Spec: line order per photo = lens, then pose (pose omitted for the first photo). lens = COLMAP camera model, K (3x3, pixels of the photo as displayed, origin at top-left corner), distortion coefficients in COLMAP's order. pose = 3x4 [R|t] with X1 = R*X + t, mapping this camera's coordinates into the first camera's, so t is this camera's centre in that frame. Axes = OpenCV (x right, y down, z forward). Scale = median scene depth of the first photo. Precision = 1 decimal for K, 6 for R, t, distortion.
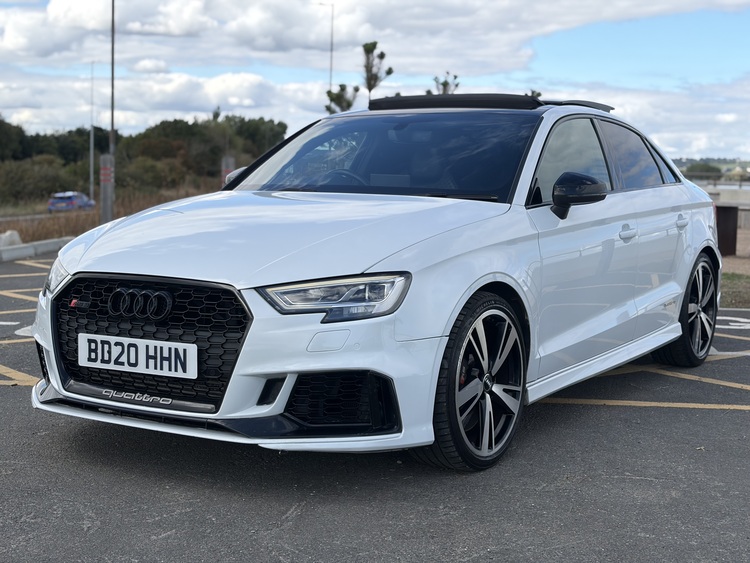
lens RADIAL K [[1125.8, 0, 375.0], [0, 1125.8, 281.5], [0, 0, 1]] dist [0.281930, -1.107330]
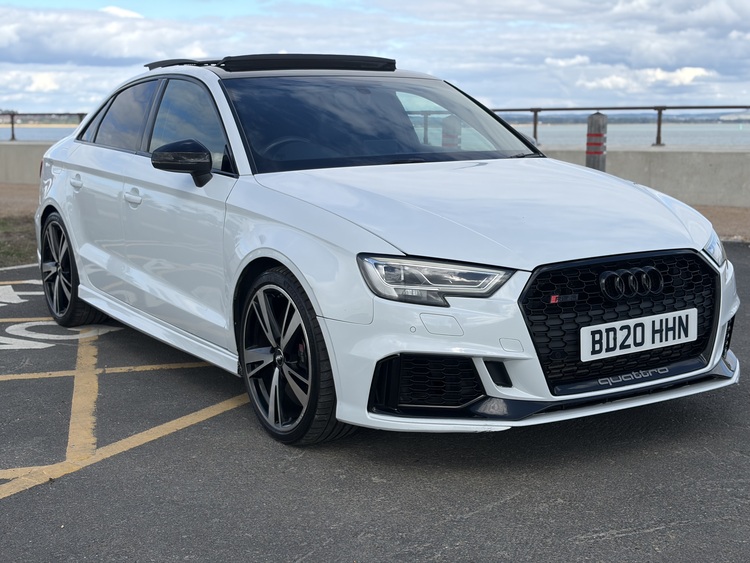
lens RADIAL K [[1125.8, 0, 375.0], [0, 1125.8, 281.5], [0, 0, 1]] dist [0.281930, -1.107330]
pose [[0.424054, -0.161028, 0.891206, -1.202923], [0.107429, 0.986062, 0.127050, -0.133885], [-0.899243, 0.041865, 0.435442, 0.779092]]
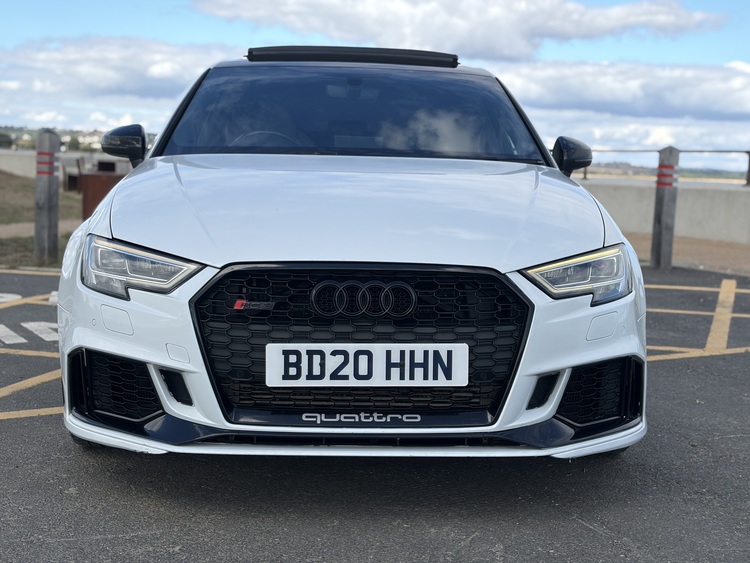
lens RADIAL K [[1125.8, 0, 375.0], [0, 1125.8, 281.5], [0, 0, 1]] dist [0.281930, -1.107330]
pose [[0.818867, -0.059727, 0.570867, -0.651640], [0.043874, 0.998175, 0.041500, -0.024685], [-0.572304, -0.008936, 0.819993, 0.363565]]
